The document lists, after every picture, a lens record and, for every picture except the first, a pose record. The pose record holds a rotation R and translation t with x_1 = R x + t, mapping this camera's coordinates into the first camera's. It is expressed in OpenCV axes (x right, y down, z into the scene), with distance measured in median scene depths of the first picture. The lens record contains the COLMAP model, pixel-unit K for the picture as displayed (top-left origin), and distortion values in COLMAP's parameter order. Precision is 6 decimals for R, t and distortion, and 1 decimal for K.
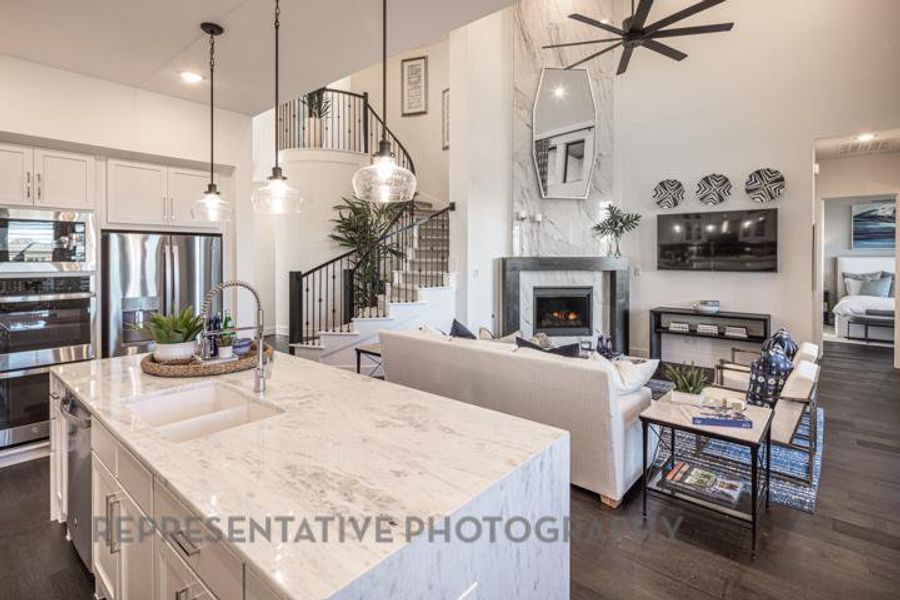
lens RADIAL K [[449.0, 0, 461.7], [0, 449.0, 258.1], [0, 0, 1]] dist [0.018141, -0.007632]
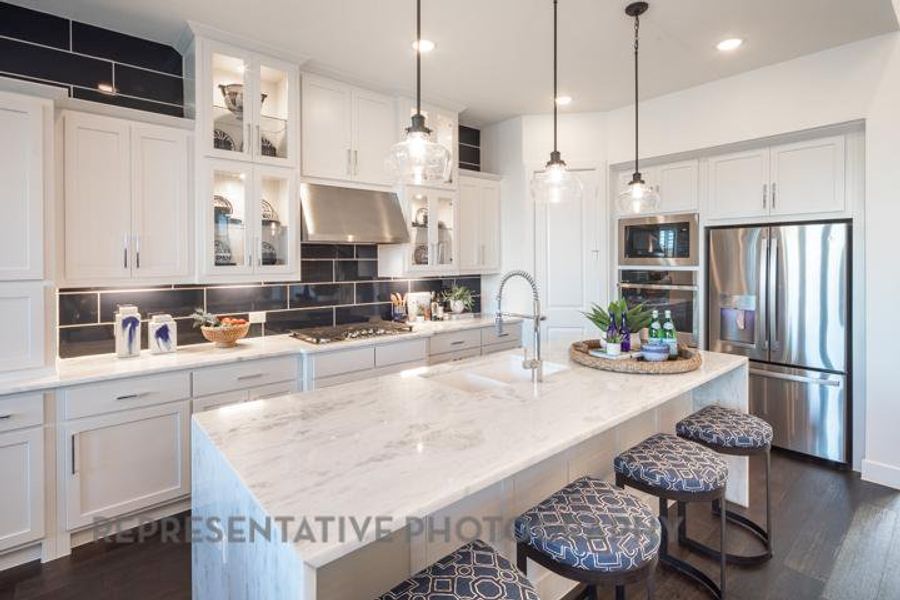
lens RADIAL K [[449.0, 0, 455.8], [0, 449.0, 256.4], [0, 0, 1]] dist [0.018141, -0.007632]
pose [[-0.144622, -0.008569, -0.989450, 0.408296], [-0.003066, 0.999962, -0.008212, 0.018773], [0.989482, 0.001846, -0.144643, 0.687950]]
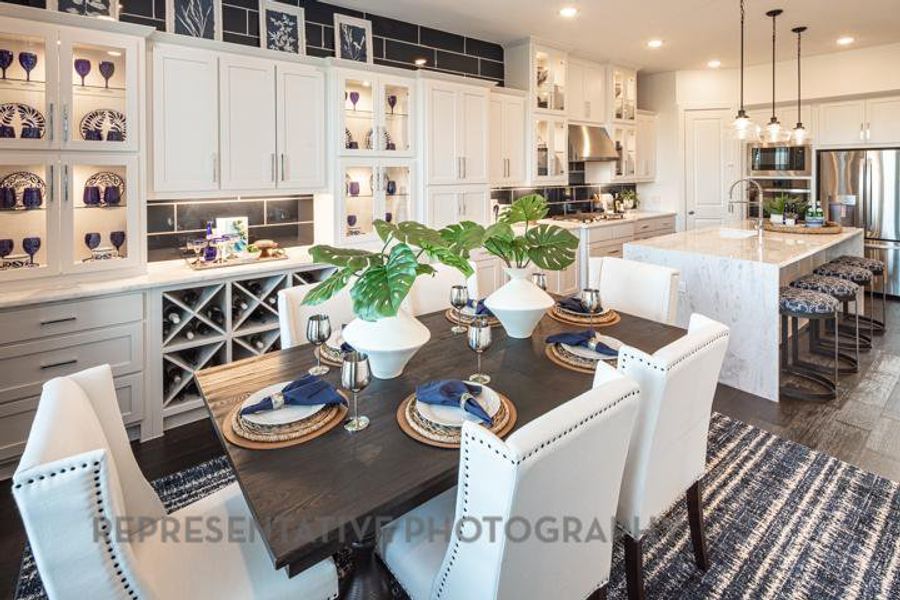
lens RADIAL K [[449.0, 0, 451.1], [0, 449.0, 177.4], [0, 0, 1]] dist [0.018141, -0.007632]
pose [[-0.183472, 0.009267, -0.982981, 1.191497], [0.000898, 0.999957, 0.009259, 0.022703], [0.983024, 0.000816, -0.183473, 0.044155]]
